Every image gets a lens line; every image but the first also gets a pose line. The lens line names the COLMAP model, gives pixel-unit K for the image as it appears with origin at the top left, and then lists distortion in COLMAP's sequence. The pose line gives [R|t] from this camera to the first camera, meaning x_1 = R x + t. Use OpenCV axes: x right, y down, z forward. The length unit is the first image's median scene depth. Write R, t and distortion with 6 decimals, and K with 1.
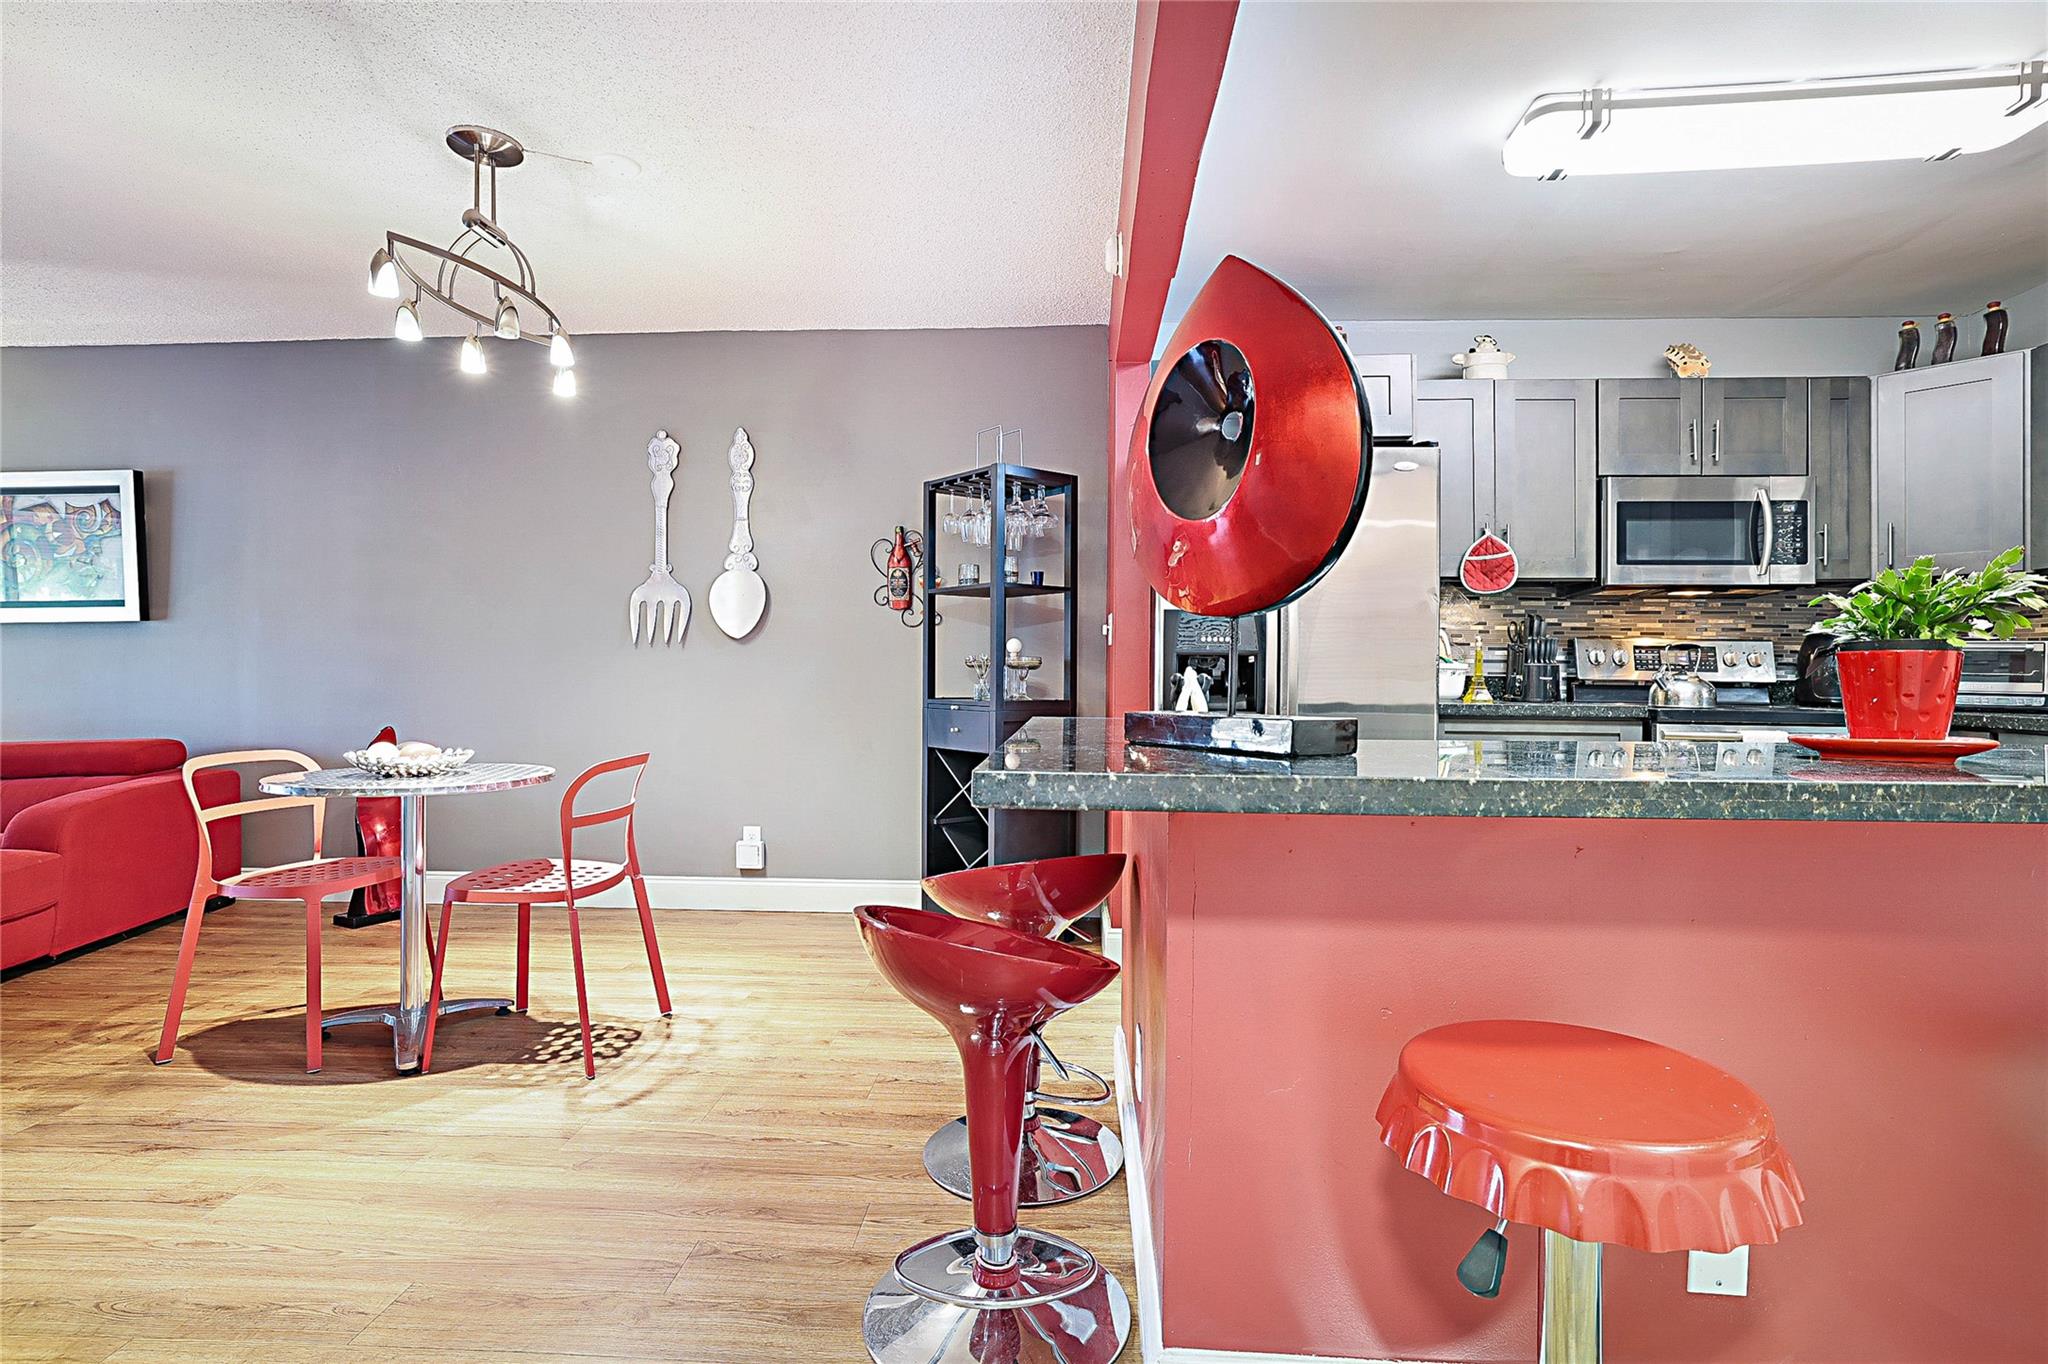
lens RADIAL K [[1008.8, 0, 1022.7], [0, 1008.8, 677.6], [0, 0, 1]] dist [-0.043304, 0.026310]
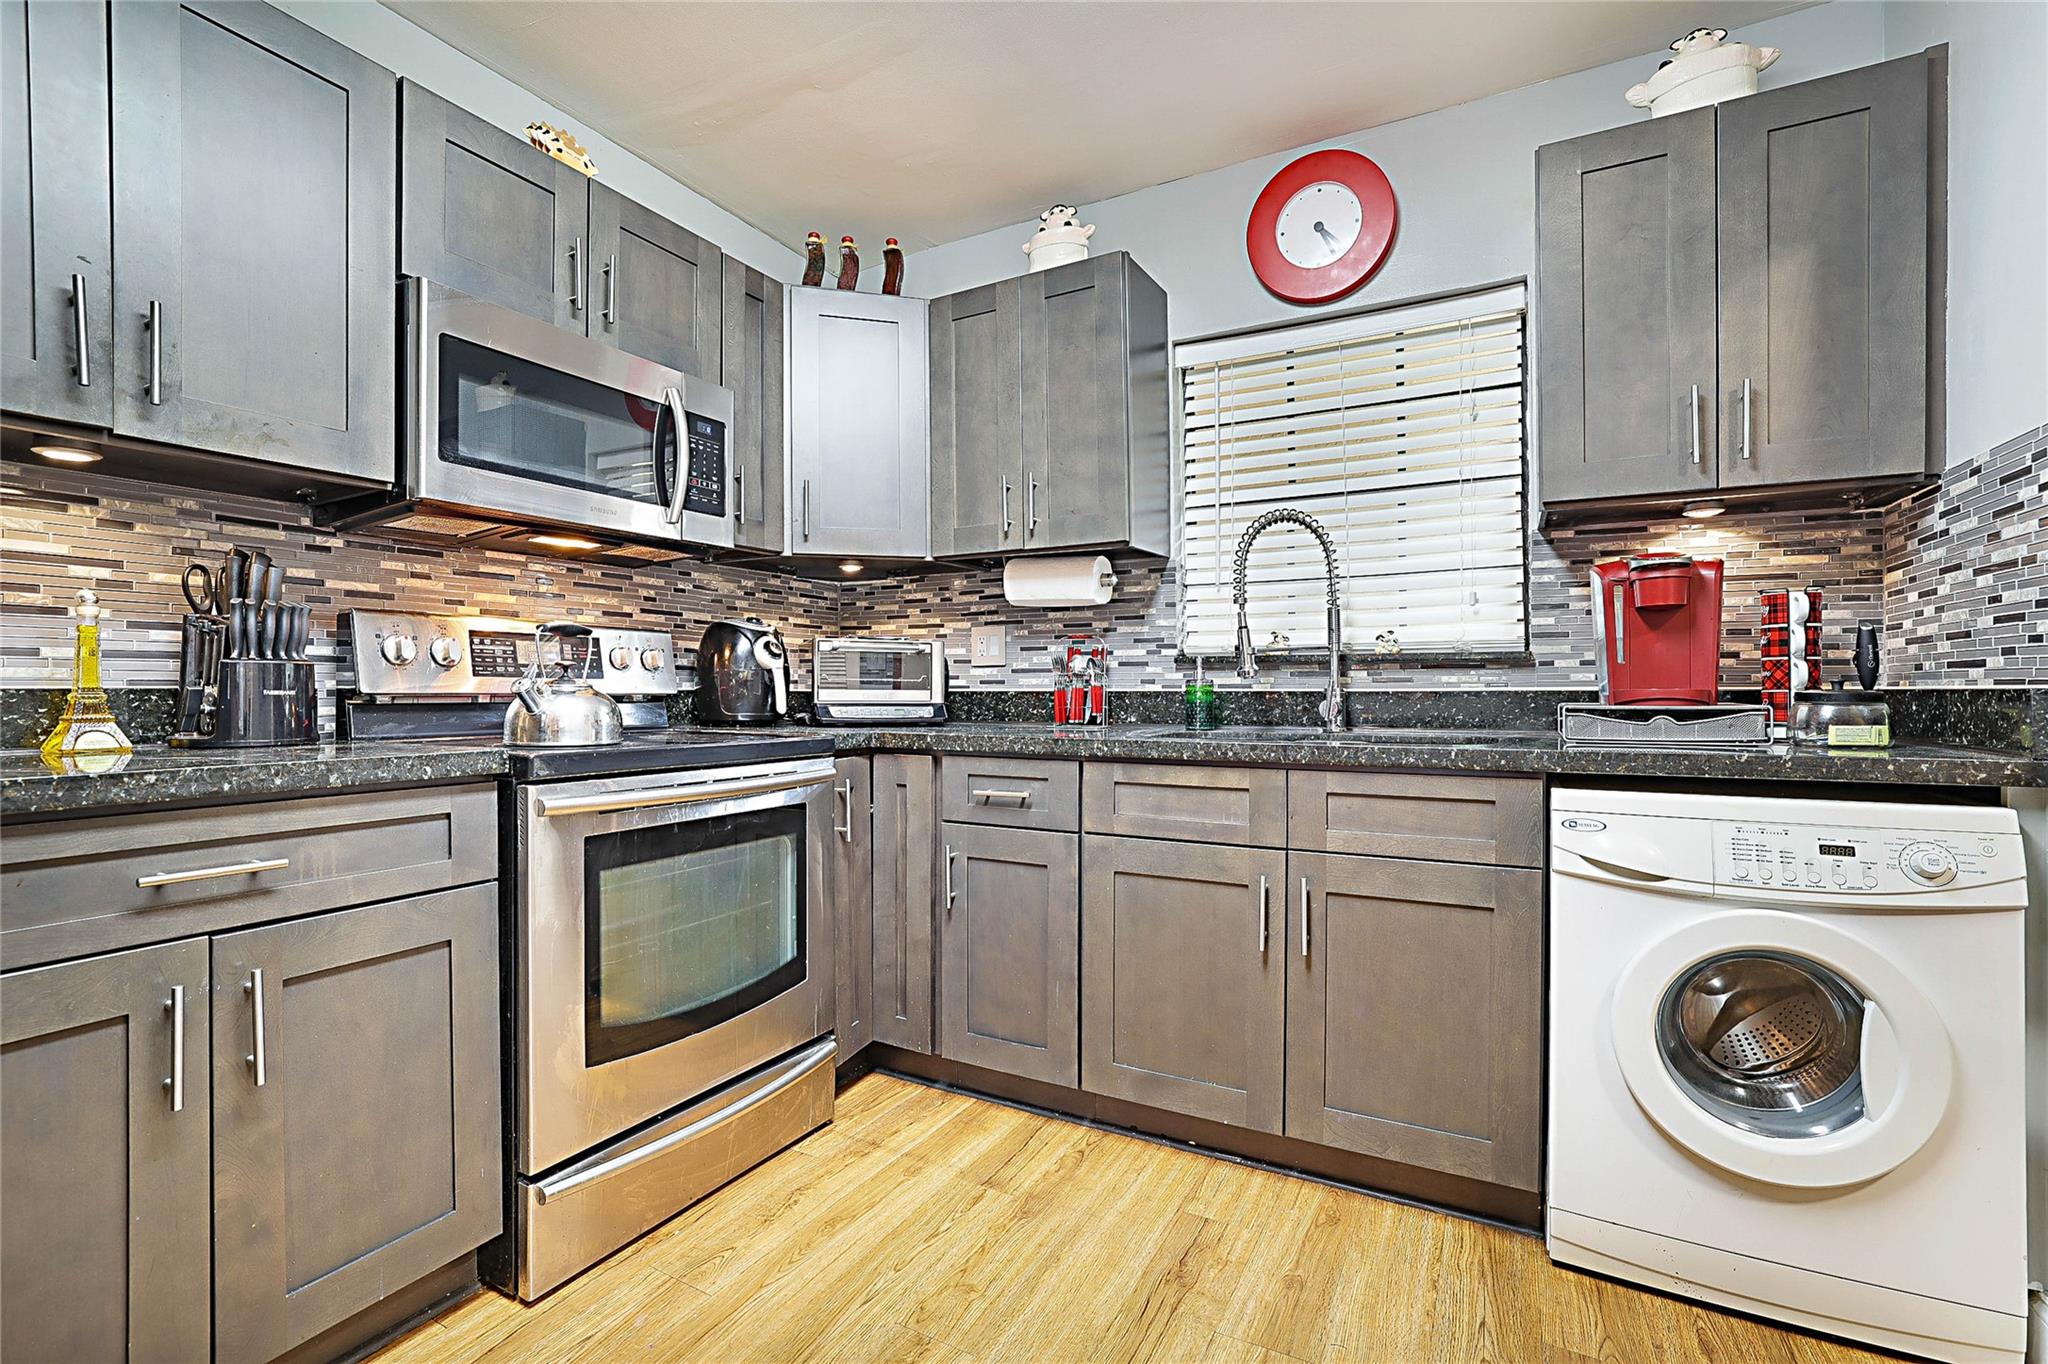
lens RADIAL K [[900.8, 0, 1013.3], [0, 900.8, 683.8], [0, 0, 1]] dist [-0.045675, 0.018913]
pose [[0.436009, -0.006013, 0.899922, 0.338906], [0.009356, 0.999954, 0.002149, -0.001206], [-0.899893, 0.007482, 0.436046, 0.576951]]
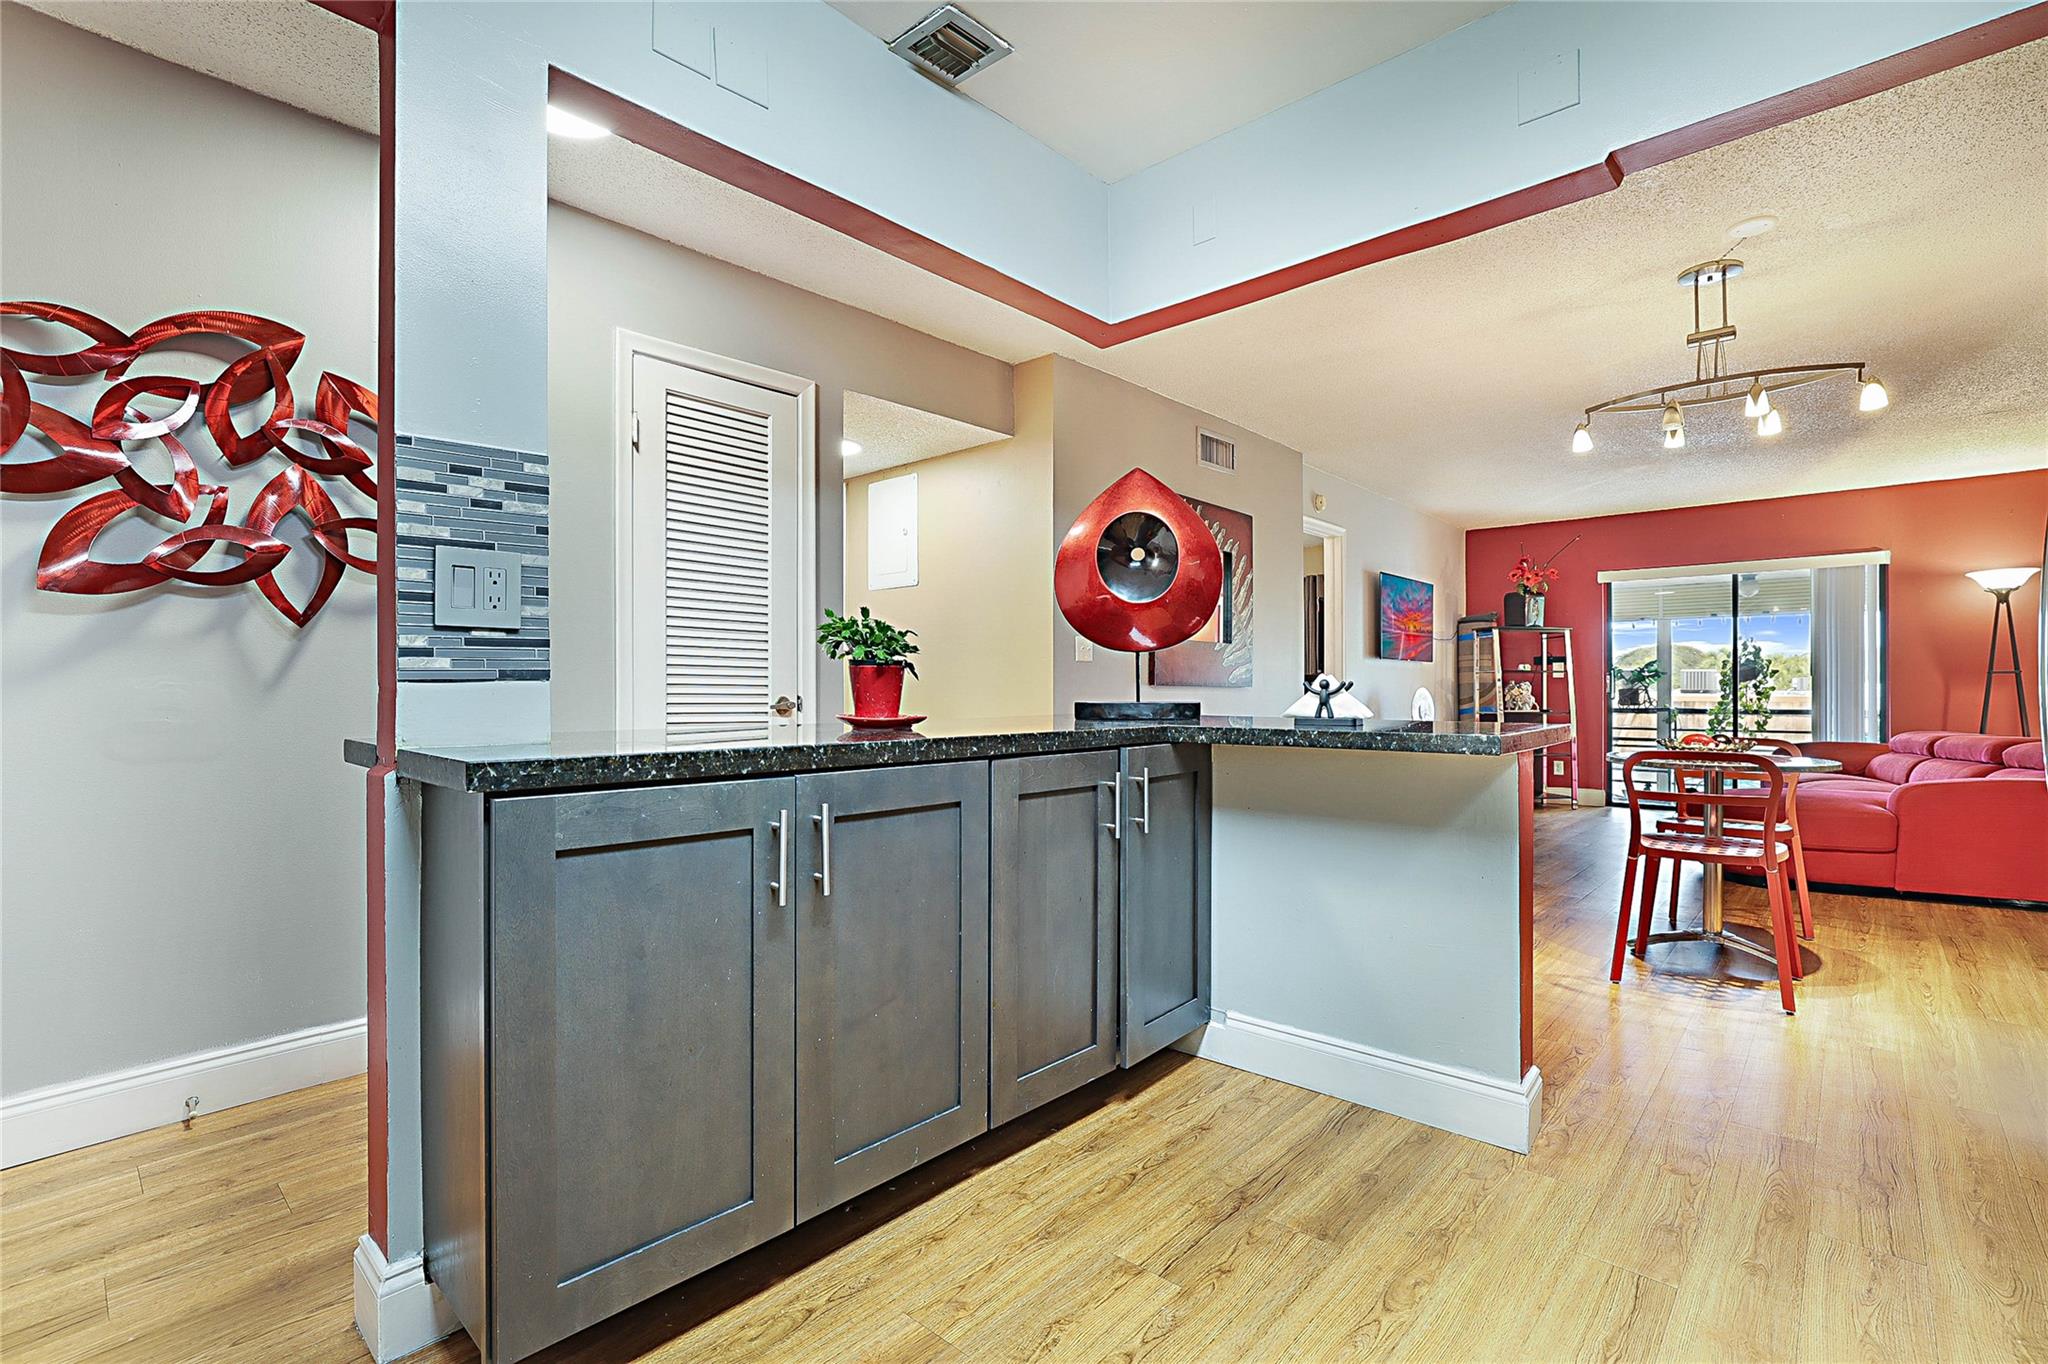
lens RADIAL K [[929.3, 0, 1016.1], [0, 929.3, 679.5], [0, 0, 1]] dist [-0.051518, 0.023619]
pose [[-0.641535, -0.008434, -0.767048, 0.720096], [-0.004656, 0.999964, -0.007102, 0.003768], [0.767080, -0.000985, -0.641551, 0.817000]]
